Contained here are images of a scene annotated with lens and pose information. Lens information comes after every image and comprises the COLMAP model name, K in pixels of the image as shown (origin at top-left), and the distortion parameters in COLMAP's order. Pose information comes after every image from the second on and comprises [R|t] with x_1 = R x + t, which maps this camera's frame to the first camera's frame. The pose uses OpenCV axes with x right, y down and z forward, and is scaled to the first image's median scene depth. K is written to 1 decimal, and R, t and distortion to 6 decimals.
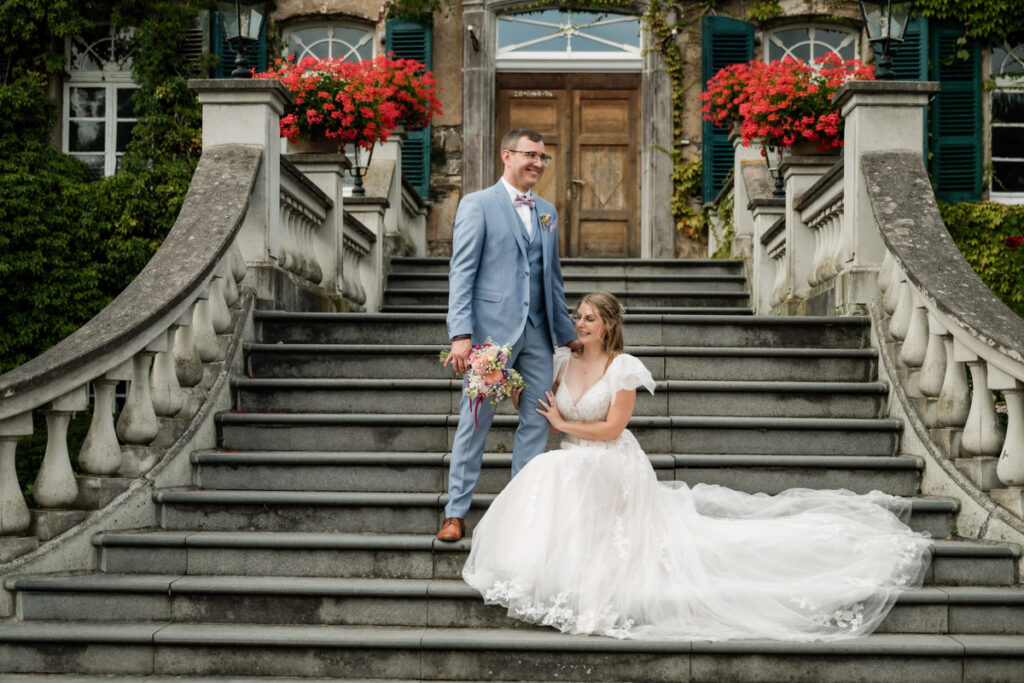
lens RADIAL K [[2073.6, 0, 493.4], [0, 2073.6, 343.9], [0, 0, 1]] dist [0.017701, 0.049073]
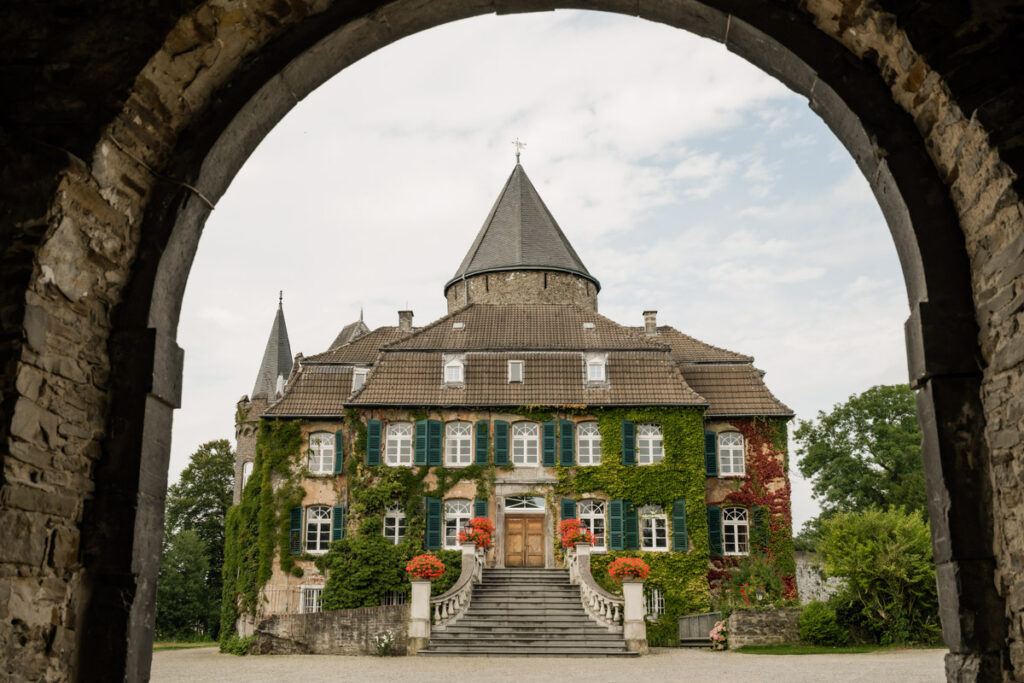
lens RADIAL K [[1176.9, 0, 492.2], [0, 1176.9, 337.8], [0, 0, 1]] dist [0.010311, 0.029102]
pose [[0.999889, 0.000071, 0.014867, -0.069985], [0.003092, 0.977129, -0.212625, 0.007991], [-0.014542, 0.212647, 0.977021, -1.470949]]
